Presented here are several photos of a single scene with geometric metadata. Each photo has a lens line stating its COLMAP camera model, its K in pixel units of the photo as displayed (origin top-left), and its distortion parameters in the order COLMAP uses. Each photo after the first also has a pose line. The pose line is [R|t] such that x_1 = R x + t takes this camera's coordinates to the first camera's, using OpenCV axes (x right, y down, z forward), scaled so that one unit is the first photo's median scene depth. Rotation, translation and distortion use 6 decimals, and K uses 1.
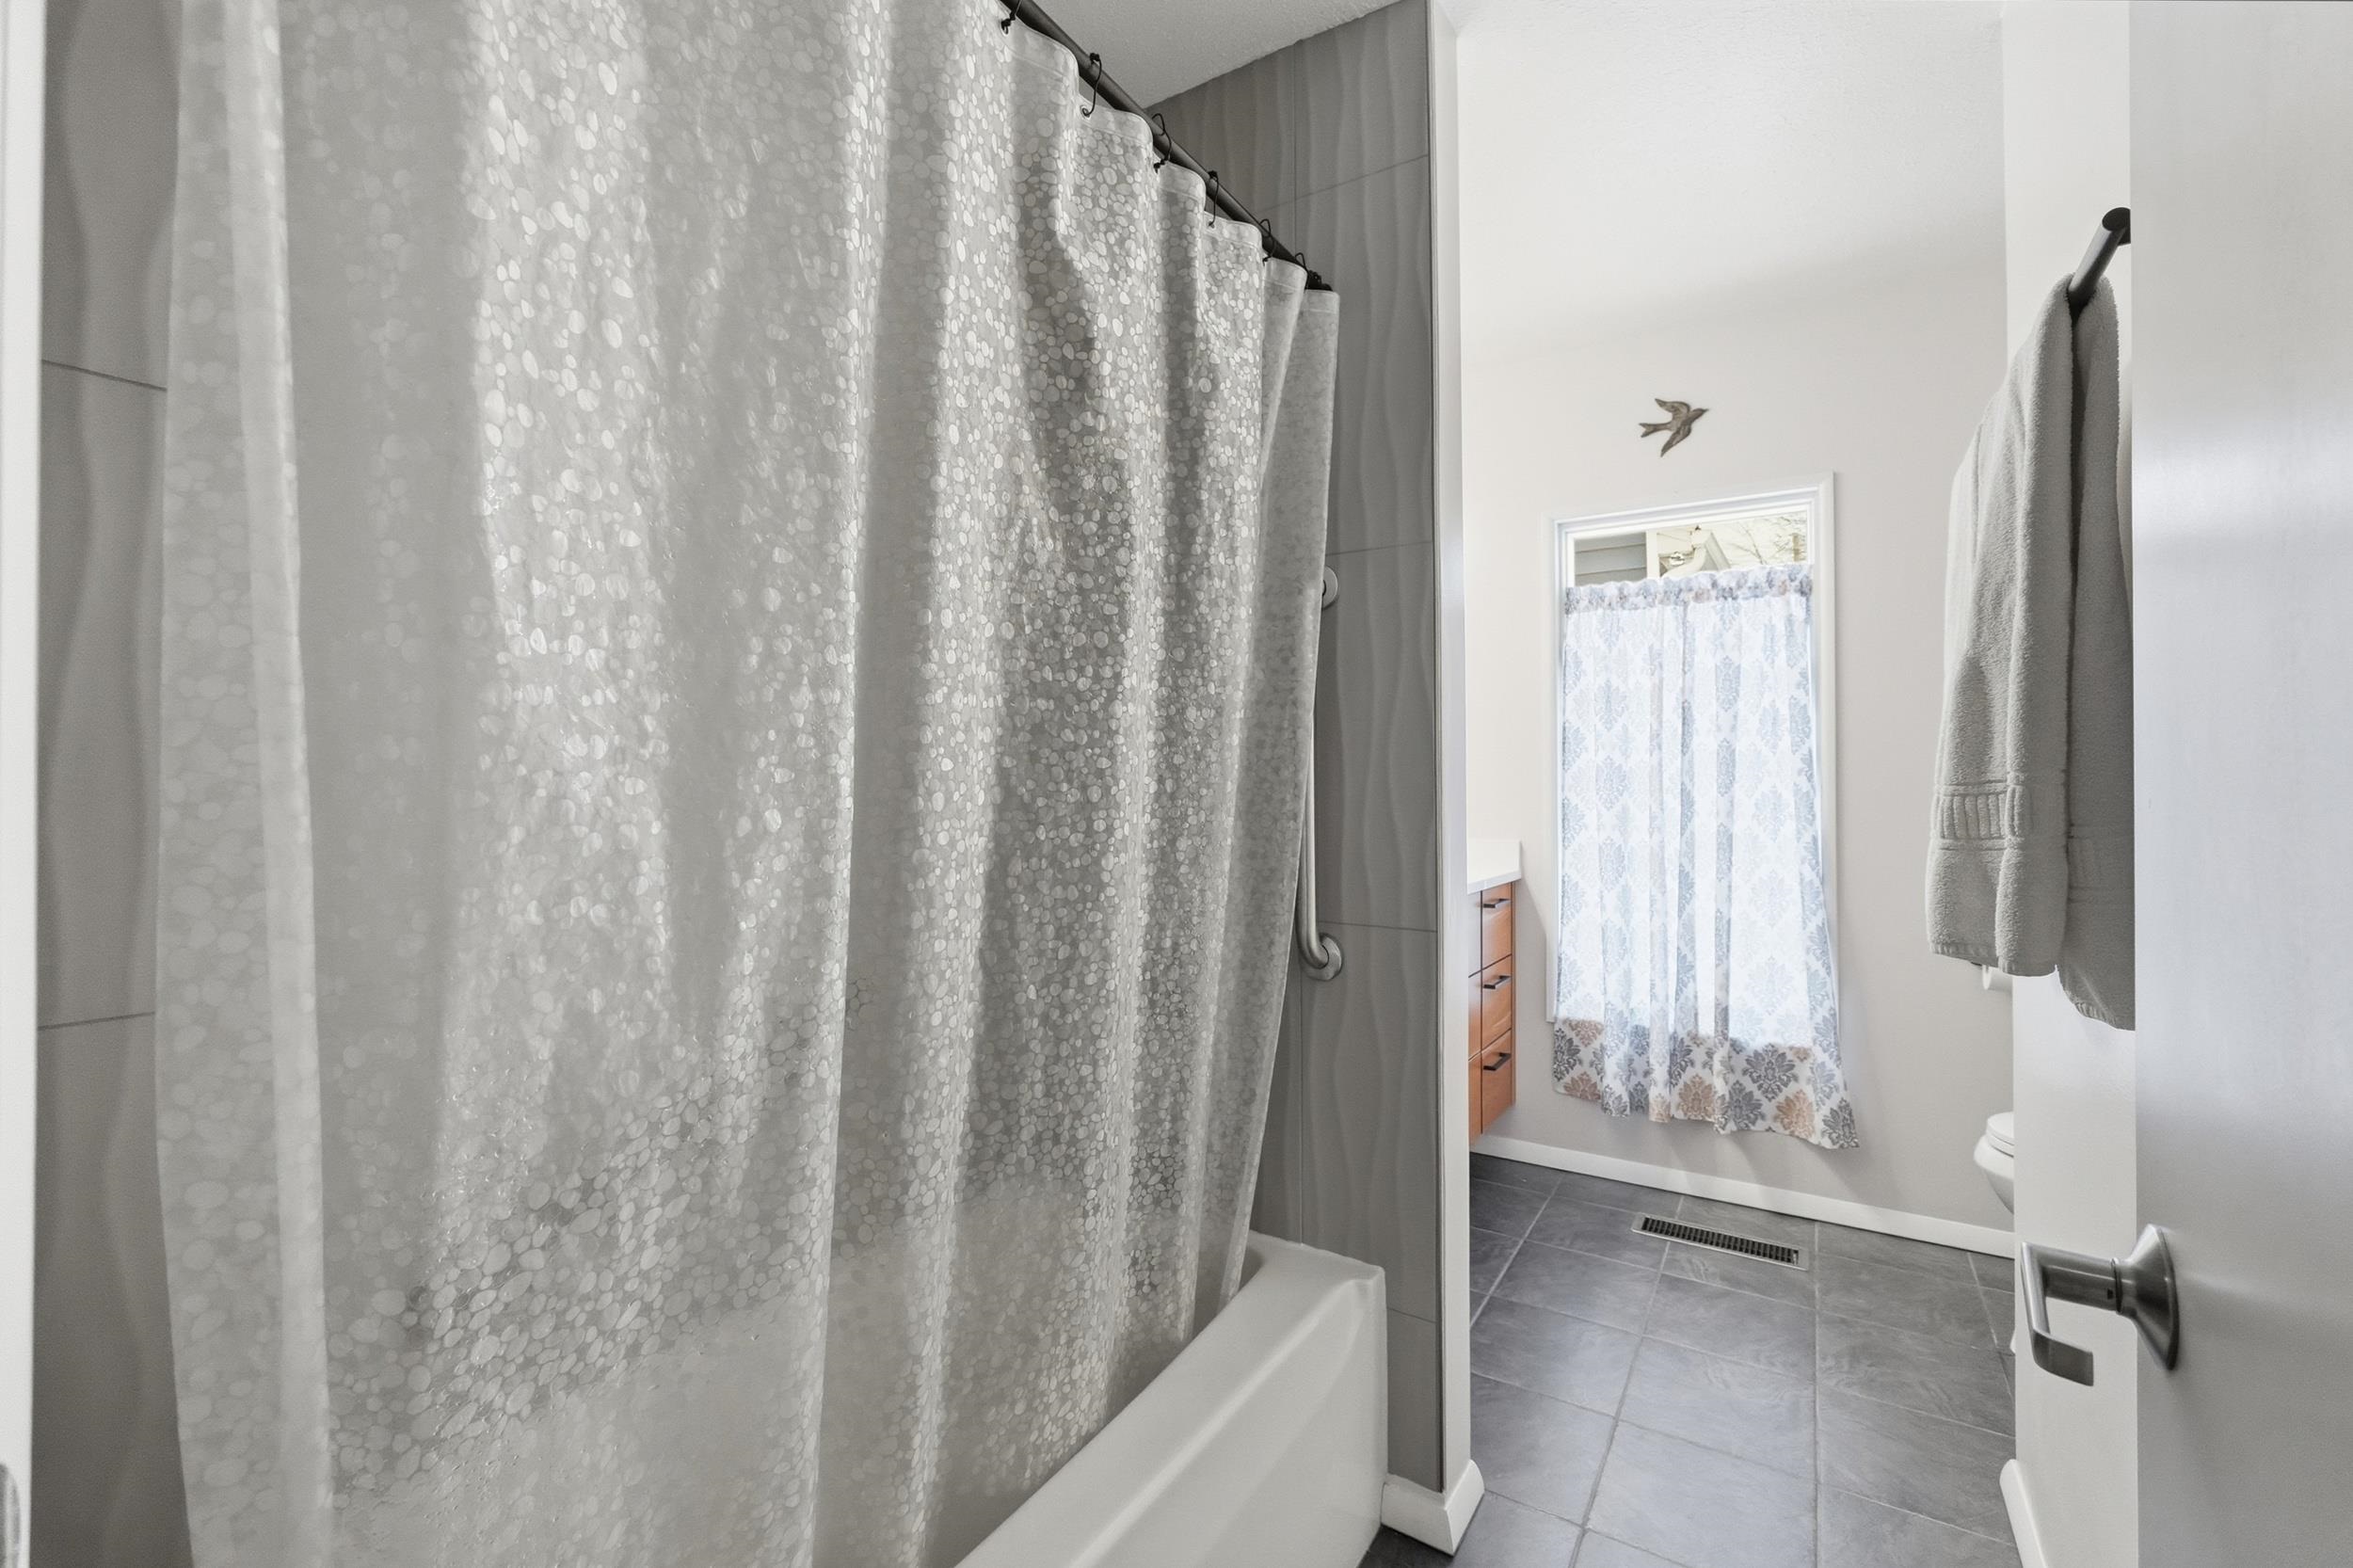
lens RADIAL K [[1020.8, 0, 1175.4], [0, 1020.8, 781.2], [0, 0, 1]] dist [-0.000627, 0.000914]
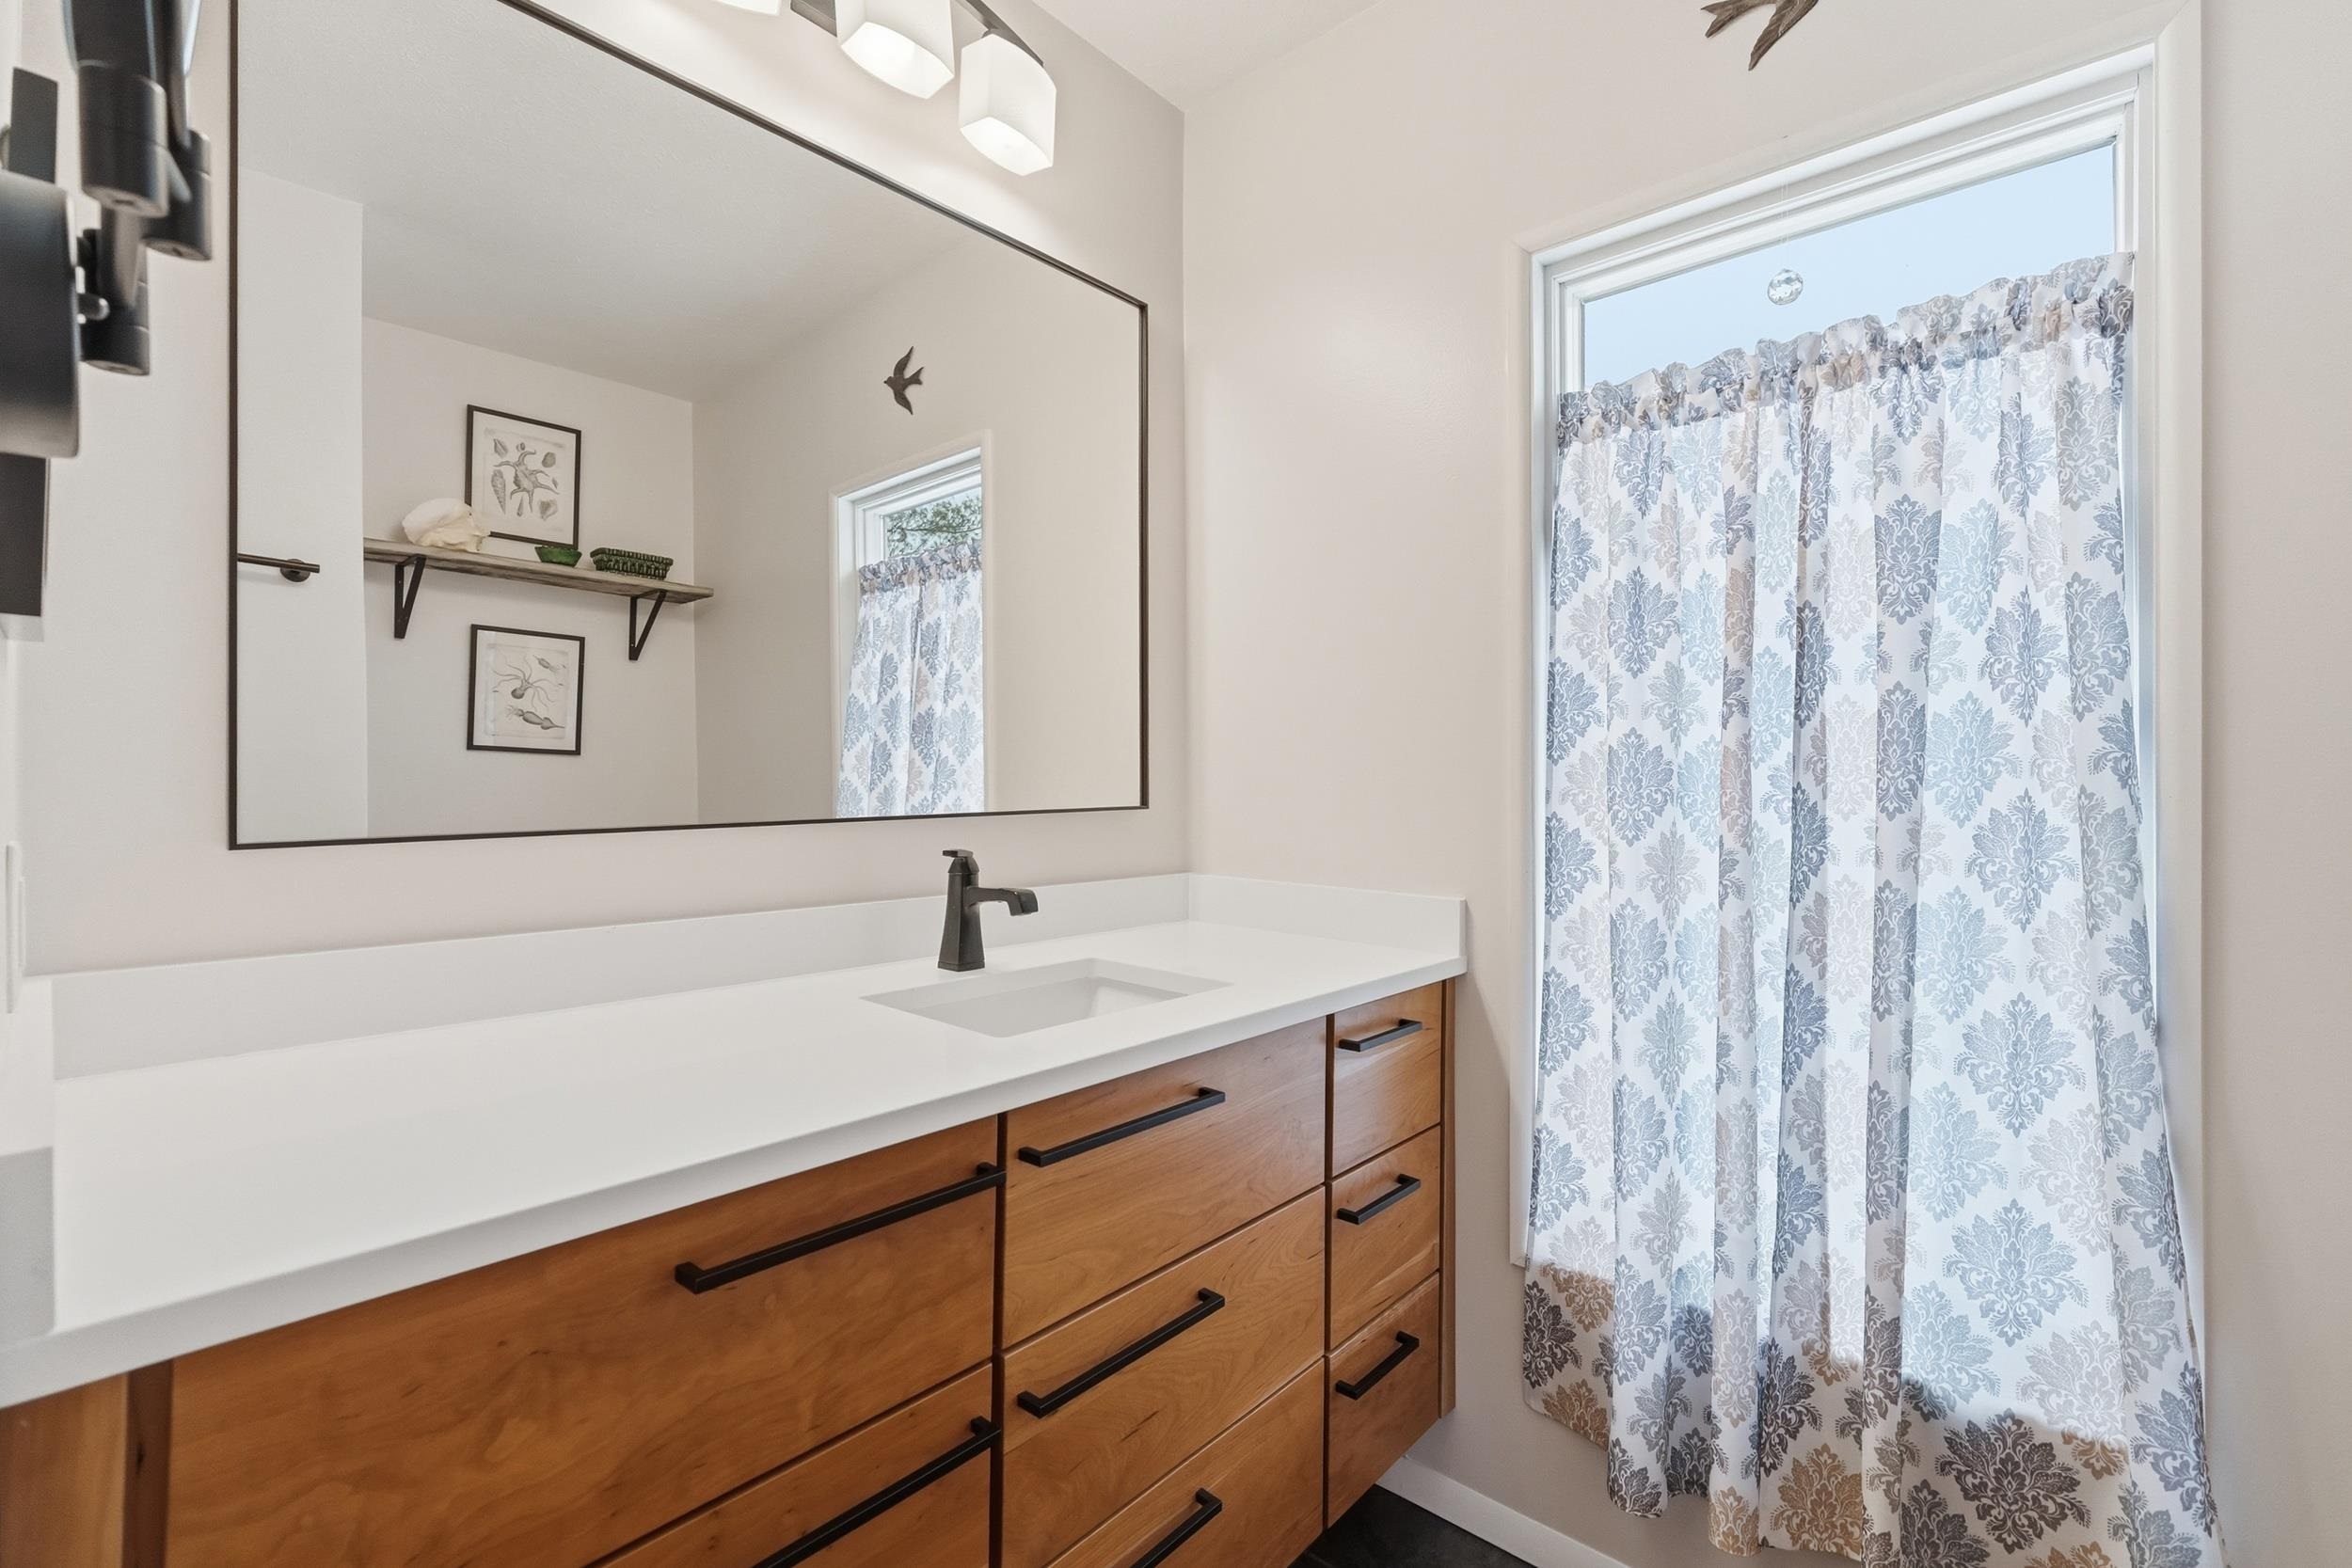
lens RADIAL K [[1020.2, 0, 1175.1], [0, 1020.2, 786.0], [0, 0, 1]] dist [-0.000627, 0.000914]
pose [[0.986219, -0.002724, -0.165425, 0.303355], [0.005096, 0.999890, 0.013919, -0.006495], [0.165369, -0.014570, 0.986124, 0.514863]]
